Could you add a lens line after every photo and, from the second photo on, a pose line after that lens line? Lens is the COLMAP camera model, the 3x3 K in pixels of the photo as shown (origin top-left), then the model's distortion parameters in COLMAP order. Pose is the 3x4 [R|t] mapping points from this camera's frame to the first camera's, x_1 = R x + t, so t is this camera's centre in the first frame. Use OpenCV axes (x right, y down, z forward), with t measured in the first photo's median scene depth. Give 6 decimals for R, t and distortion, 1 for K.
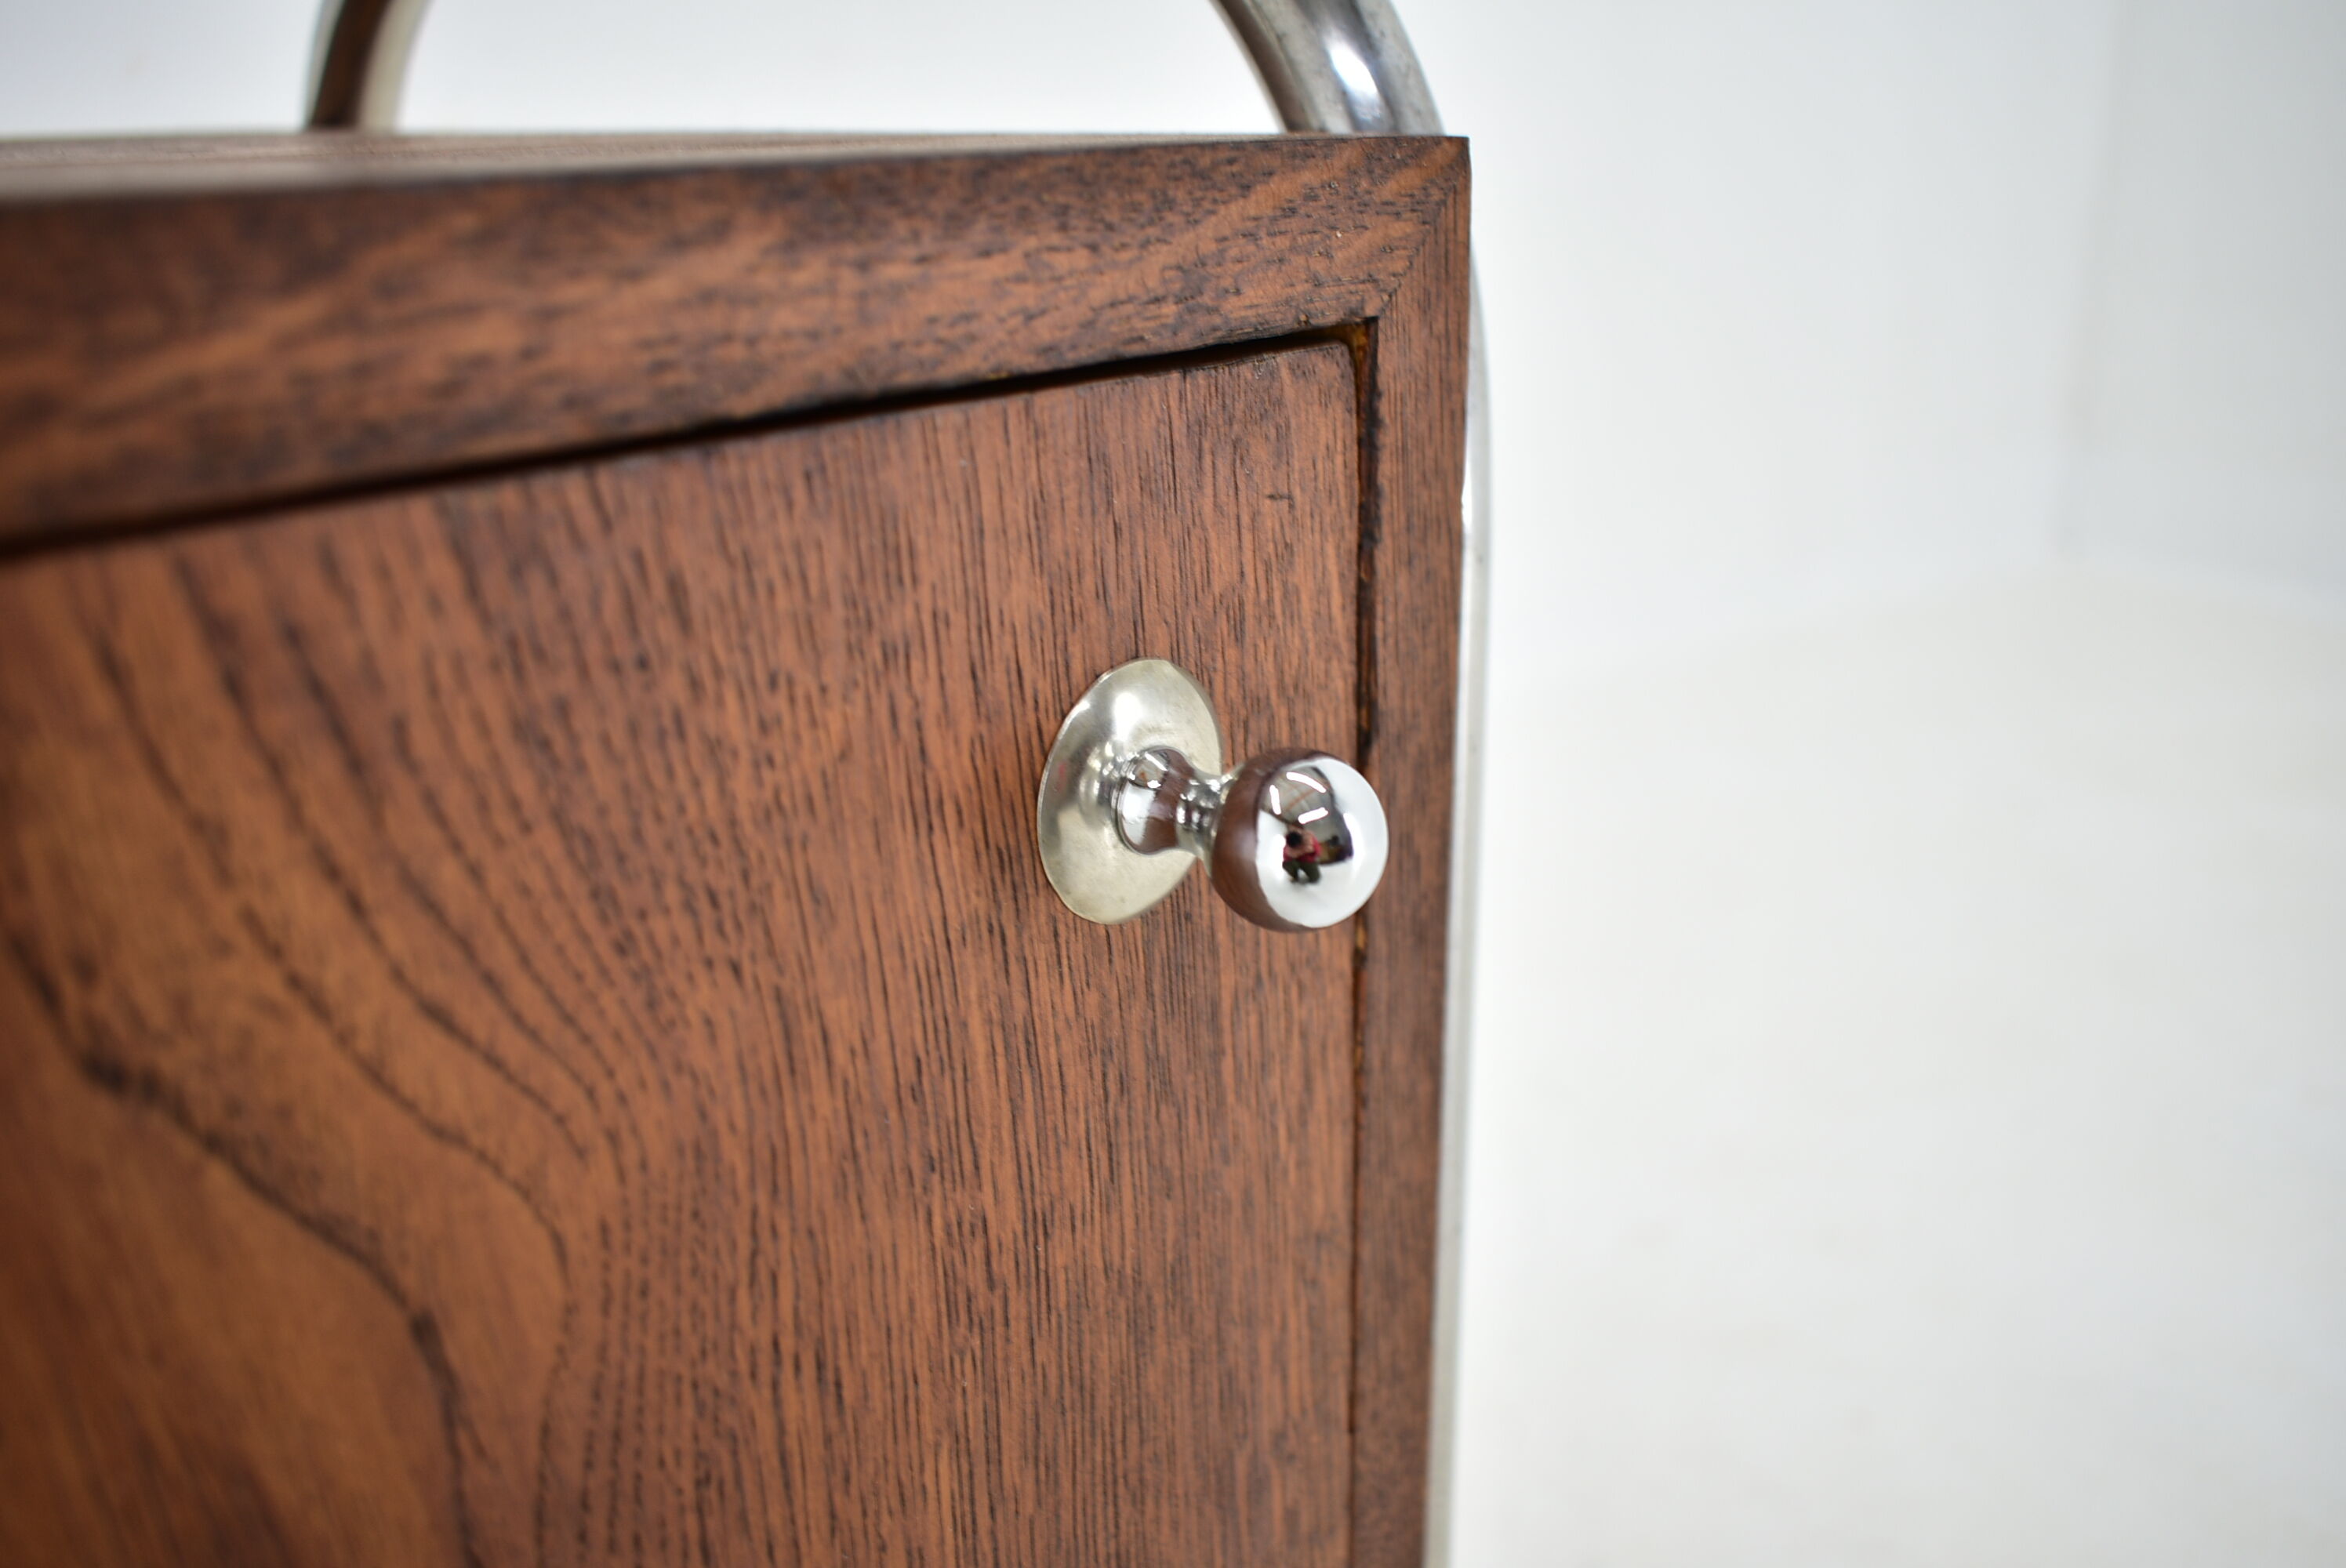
lens RADIAL K [[1957.3, 0, 1178.1], [0, 1957.3, 853.1], [0, 0, 1]] dist [-0.009422, 0.002702]
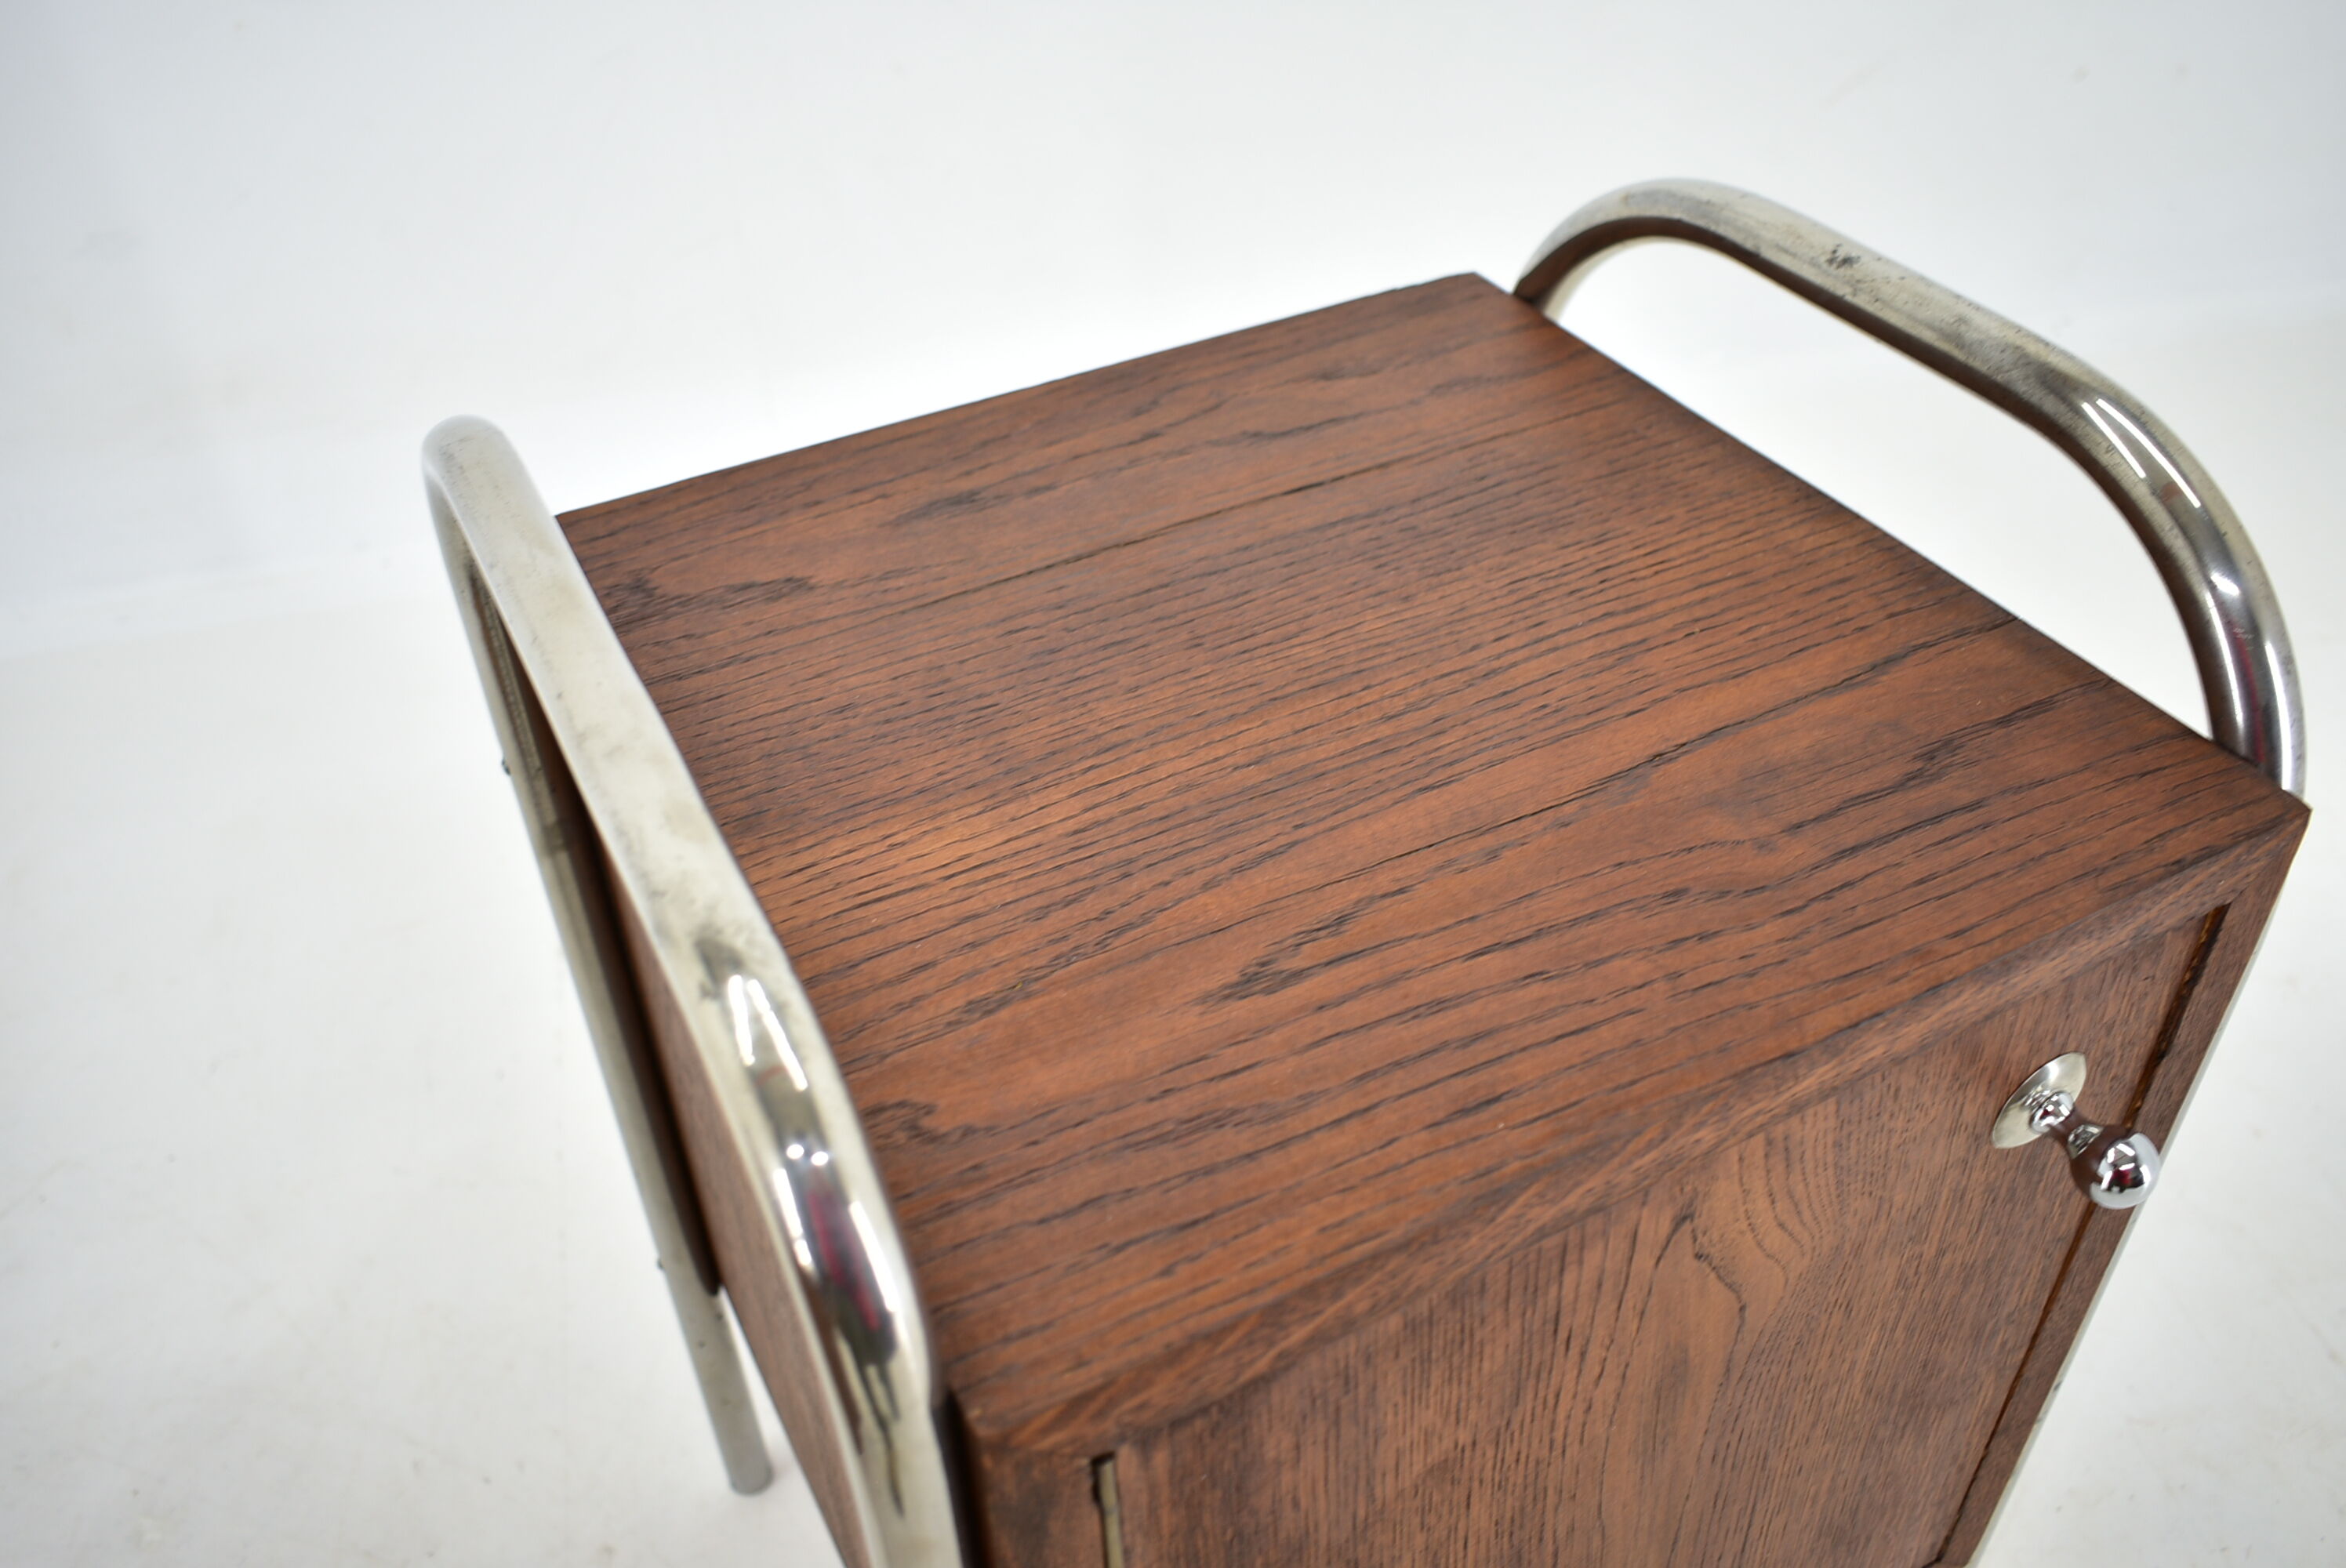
lens RADIAL K [[1957.3, 0, 1178.1], [0, 1957.3, 853.1], [0, 0, 1]] dist [-0.009422, 0.002702]
pose [[0.937751, 0.229768, -0.260443, -0.459164], [-0.125564, 0.923453, 0.362586, -1.041838], [0.323817, -0.307313, 0.894819, -1.287565]]
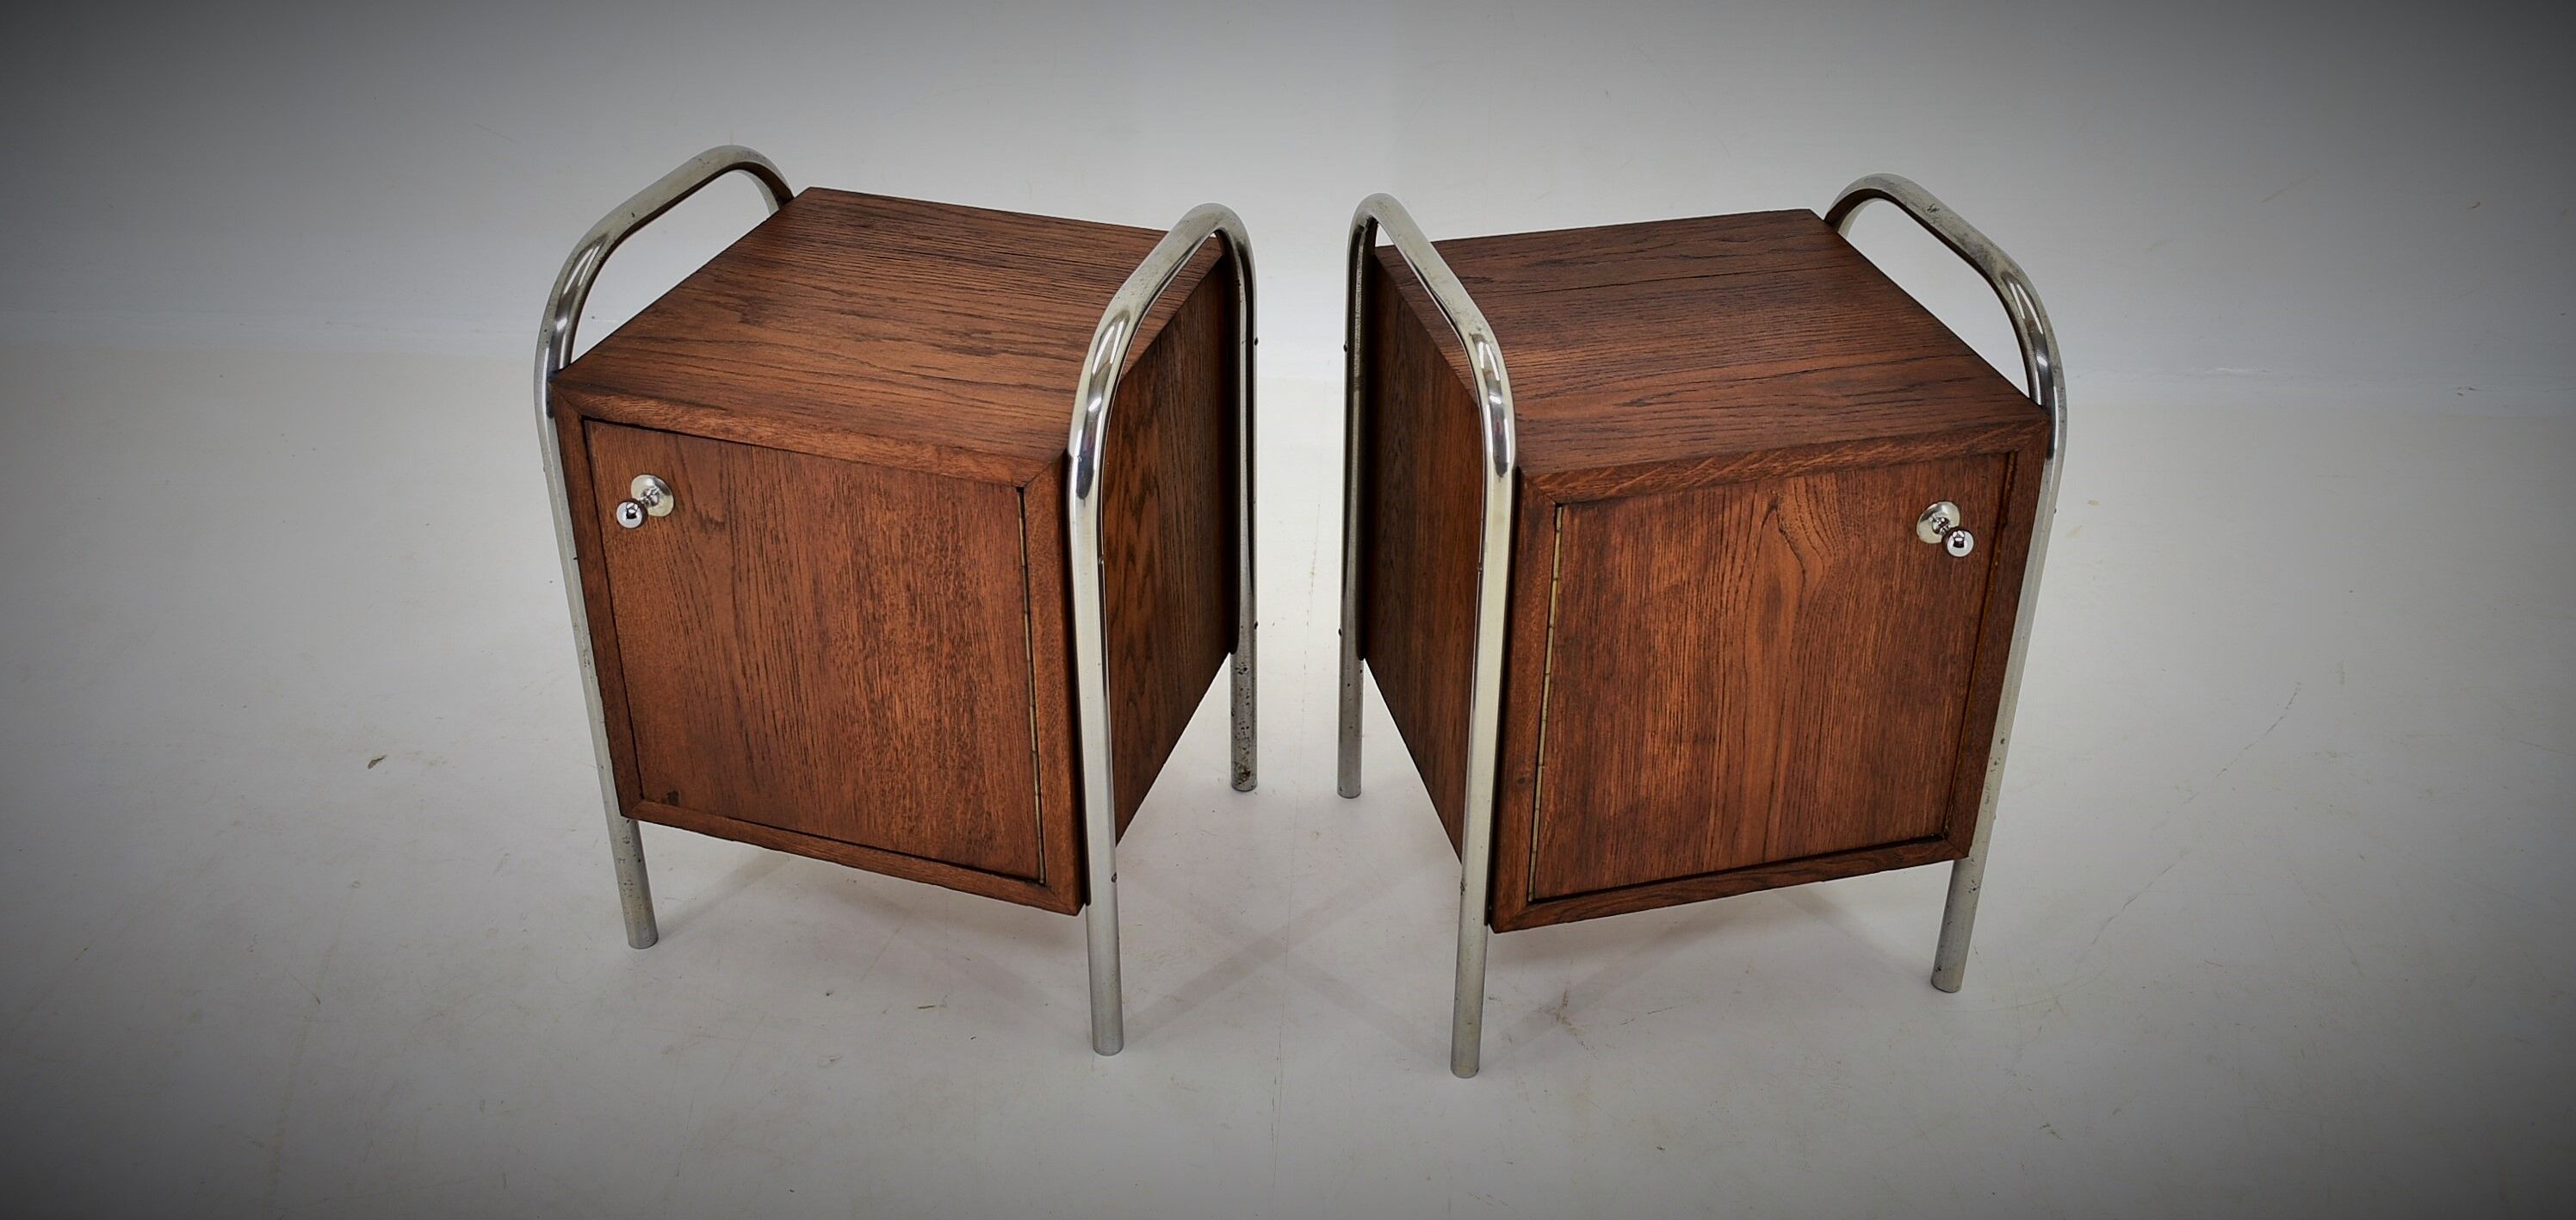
lens RADIAL K [[2590.8, 0, 1288.0], [0, 2590.8, 610.0], [0, 0, 1]] dist [-0.084366, 0.001919]
pose [[0.828132, 0.315513, -0.463301, 2.084839], [-0.228947, 0.944842, 0.234214, -1.187008], [0.511645, -0.087889, 0.854690, -6.787188]]
